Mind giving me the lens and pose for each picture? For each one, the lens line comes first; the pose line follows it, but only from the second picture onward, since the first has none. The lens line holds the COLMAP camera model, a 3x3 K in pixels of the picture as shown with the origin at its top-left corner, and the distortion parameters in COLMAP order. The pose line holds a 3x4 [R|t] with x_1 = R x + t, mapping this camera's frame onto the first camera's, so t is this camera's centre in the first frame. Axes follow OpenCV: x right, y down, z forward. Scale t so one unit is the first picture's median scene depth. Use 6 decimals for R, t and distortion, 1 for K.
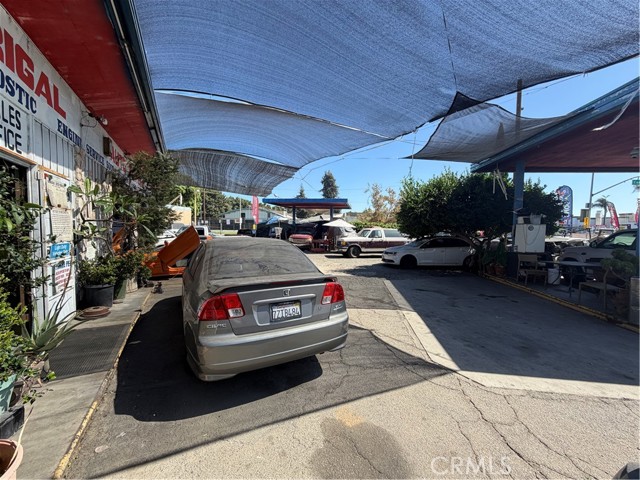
lens RADIAL K [[255.9, 0, 321.2], [0, 255.9, 239.7], [0, 0, 1]] dist [0.001497, -0.000024]
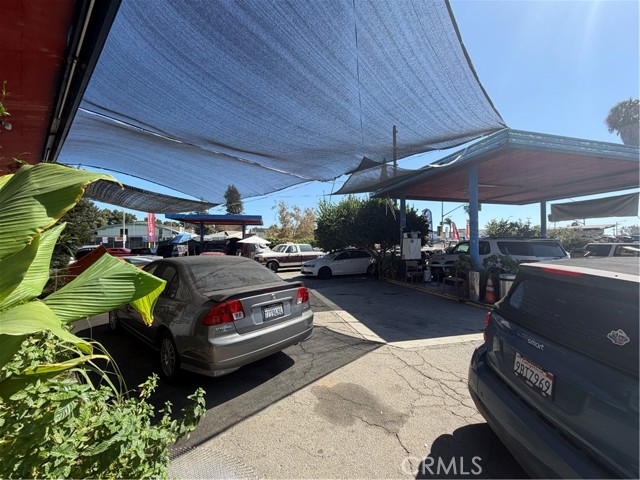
lens RADIAL K [[255.9, 0, 321.2], [0, 255.9, 239.7], [0, 0, 1]] dist [0.001497, -0.000024]
pose [[0.932980, -0.016648, 0.359544, -0.095026], [0.038559, 0.997804, -0.053855, 0.000809], [-0.357858, 0.064109, 0.931573, -0.072772]]
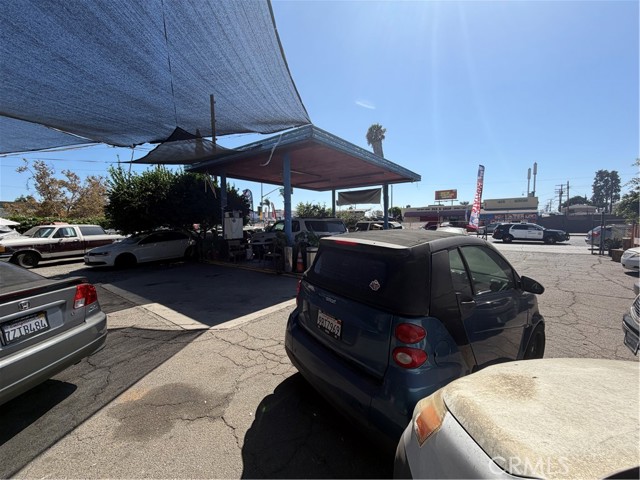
lens RADIAL K [[255.9, 0, 321.2], [0, 255.9, 239.7], [0, 0, 1]] dist [0.001497, -0.000024]
pose [[0.509965, -0.084465, 0.856038, -0.087621], [0.063044, 0.996161, 0.060734, 0.001429], [-0.857882, 0.022995, 0.513333, -0.066123]]
